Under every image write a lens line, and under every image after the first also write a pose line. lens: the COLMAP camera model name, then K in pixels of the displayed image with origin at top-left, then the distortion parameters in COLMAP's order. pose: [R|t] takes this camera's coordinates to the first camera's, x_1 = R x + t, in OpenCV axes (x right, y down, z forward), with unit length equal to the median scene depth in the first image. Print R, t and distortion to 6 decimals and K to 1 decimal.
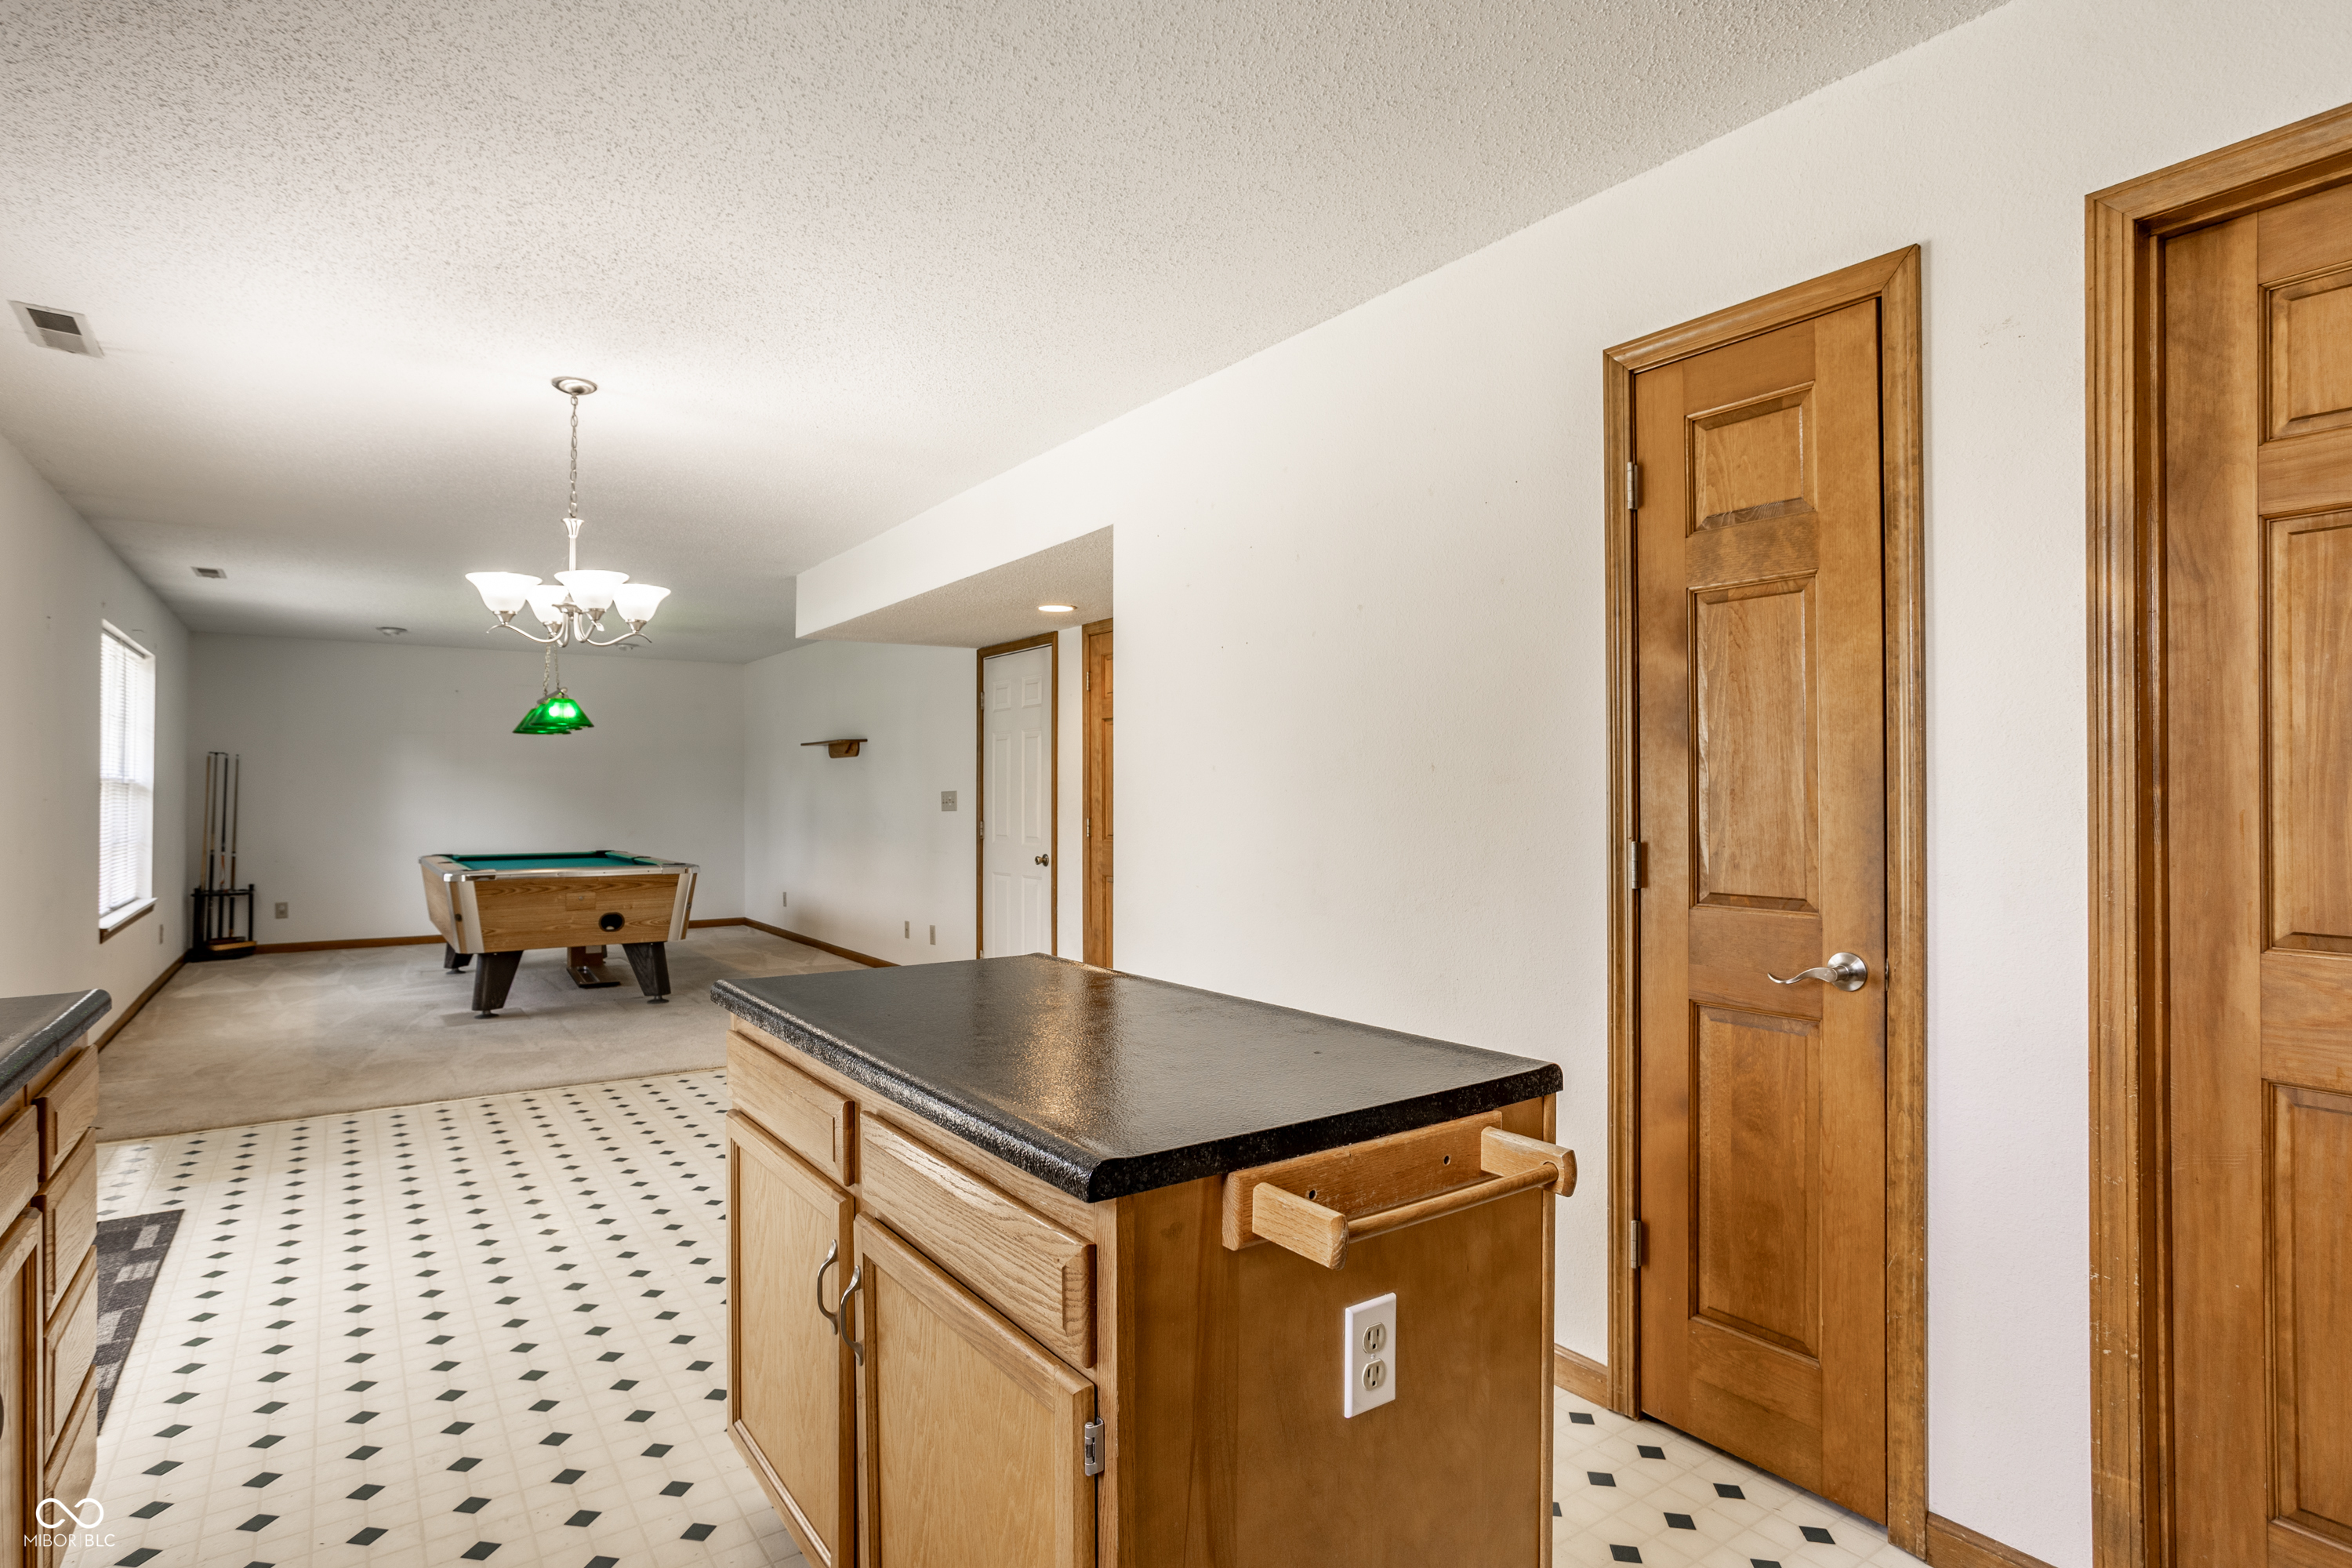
lens RADIAL K [[1290.3, 0, 1172.6], [0, 1290.3, 796.4], [0, 0, 1]] dist [-0.003269, -0.000651]
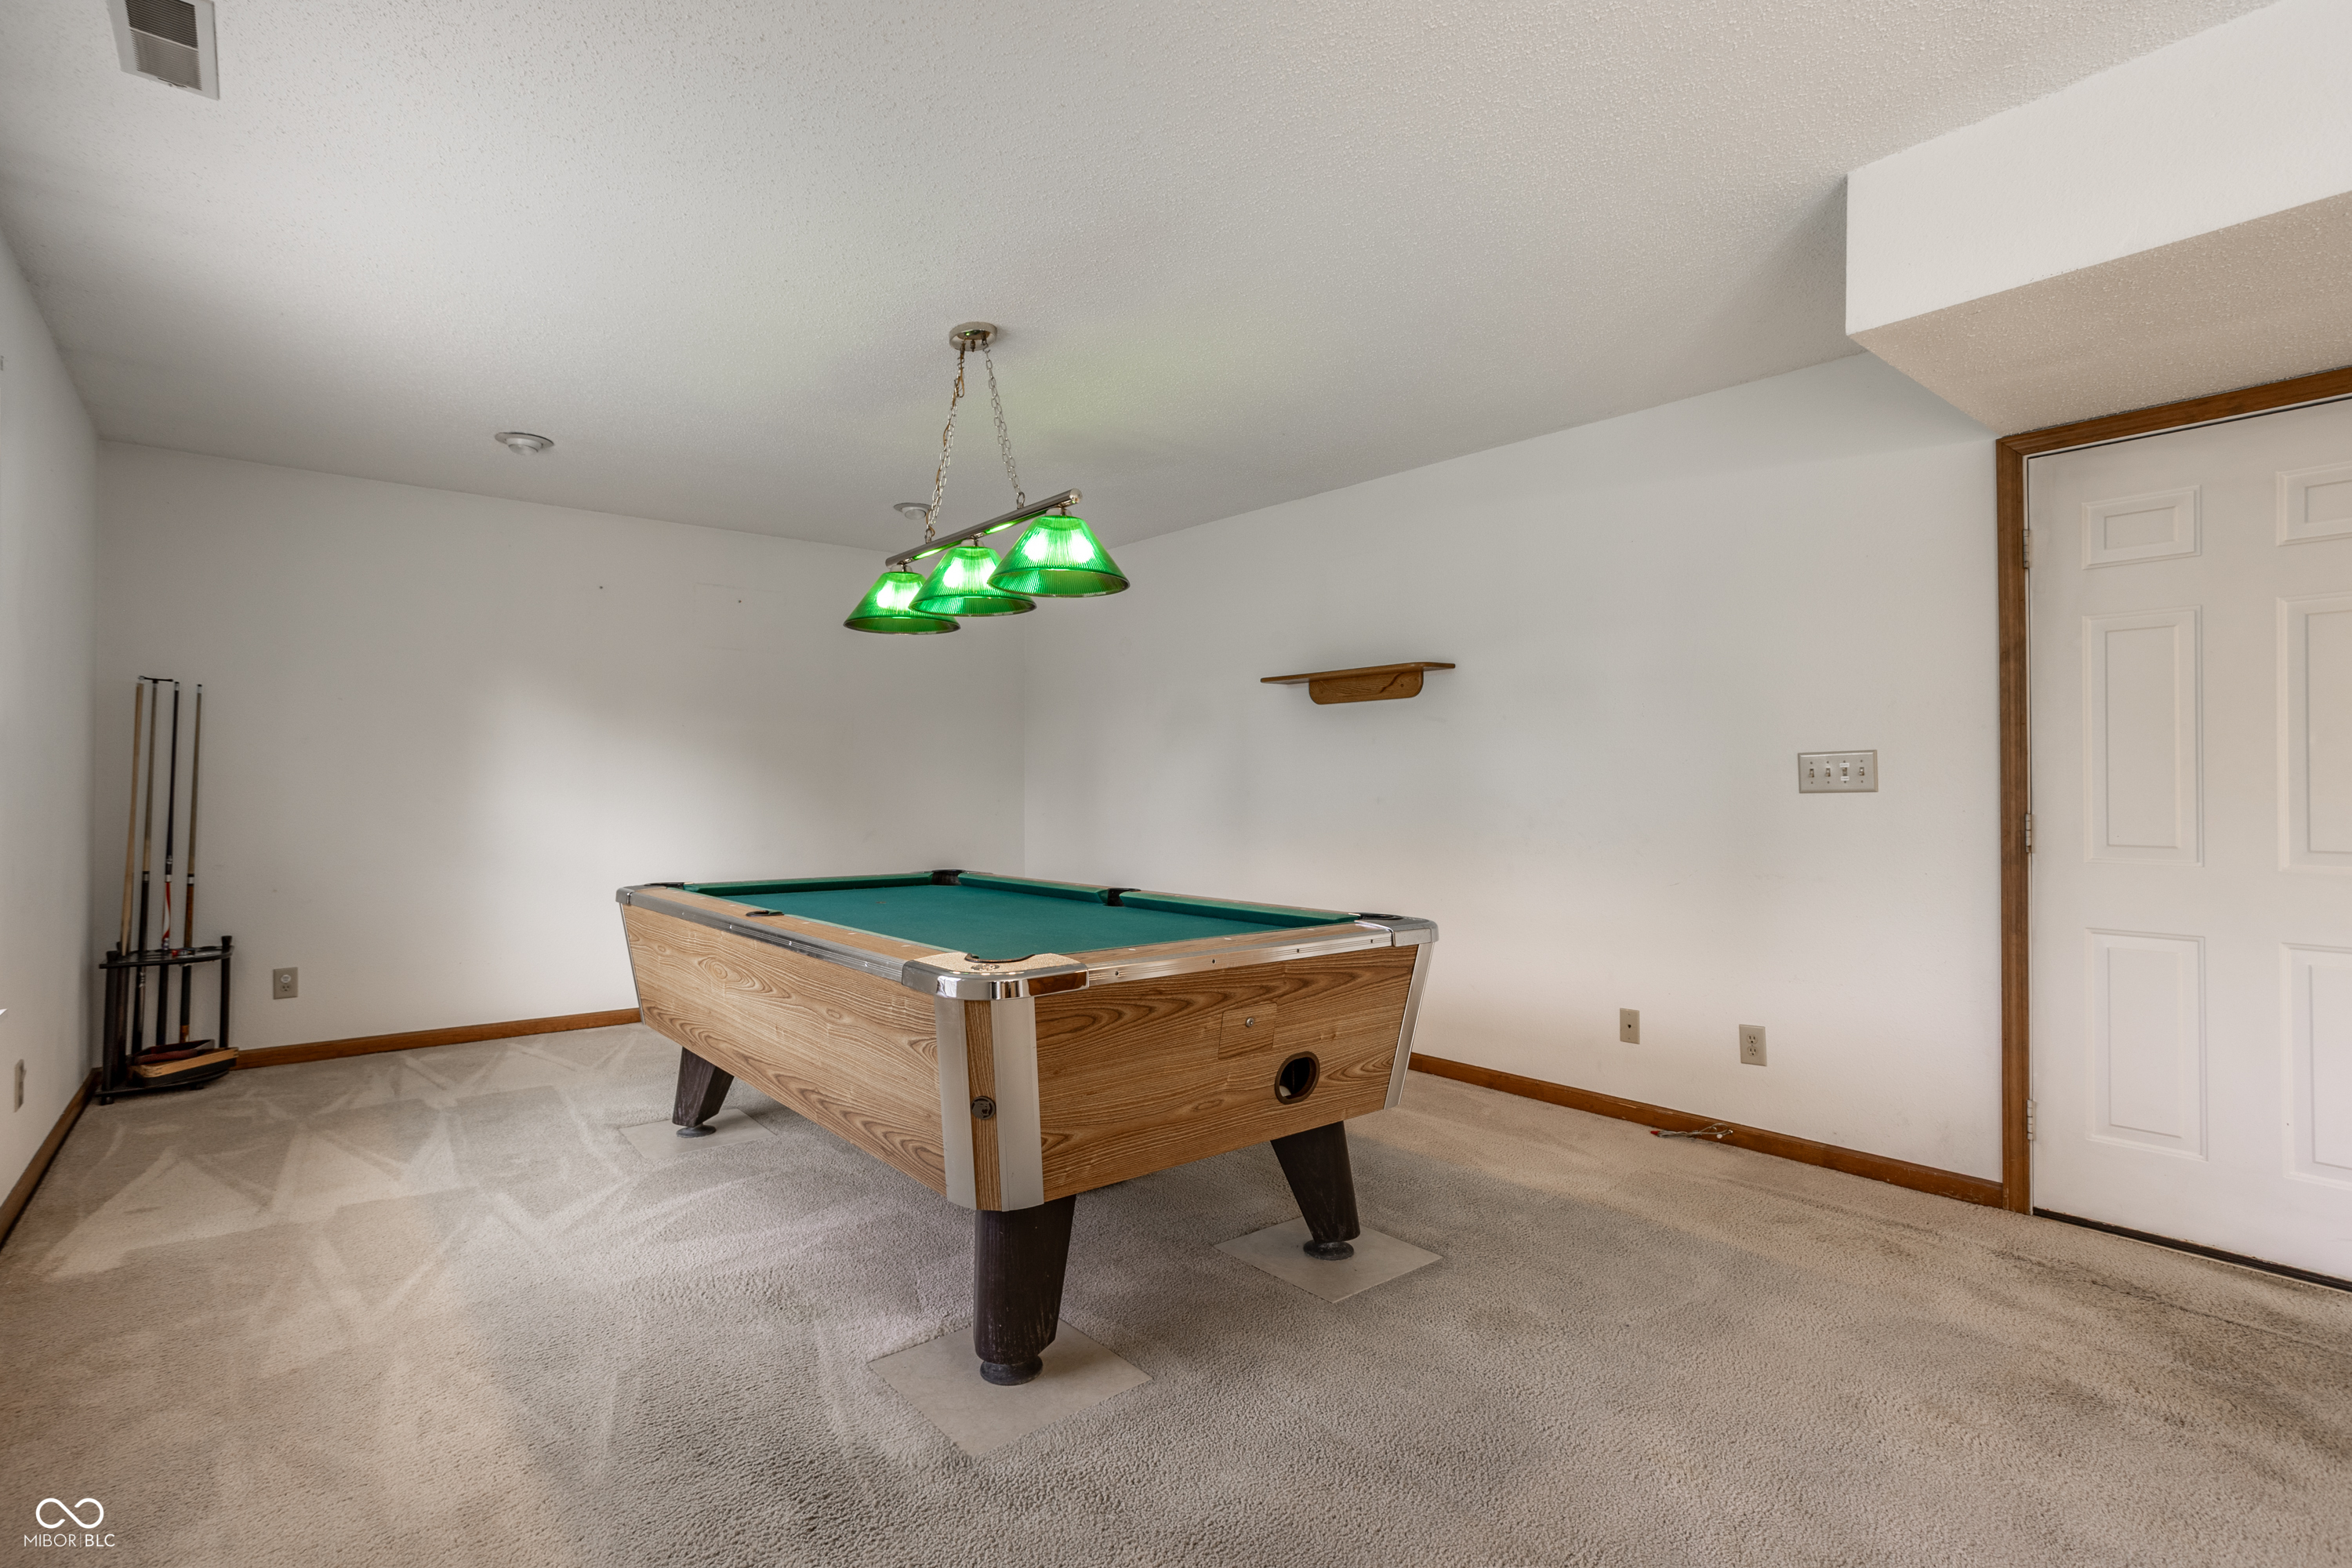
lens RADIAL K [[1144.6, 0, 1188.6], [0, 1144.6, 788.4], [0, 0, 1]] dist [-0.022679, 0.004384]
pose [[0.993172, 0.002949, 0.116619, -0.391732], [-0.002442, 0.999987, -0.004486, 0.010275], [-0.116630, 0.004170, 0.993167, 0.514667]]
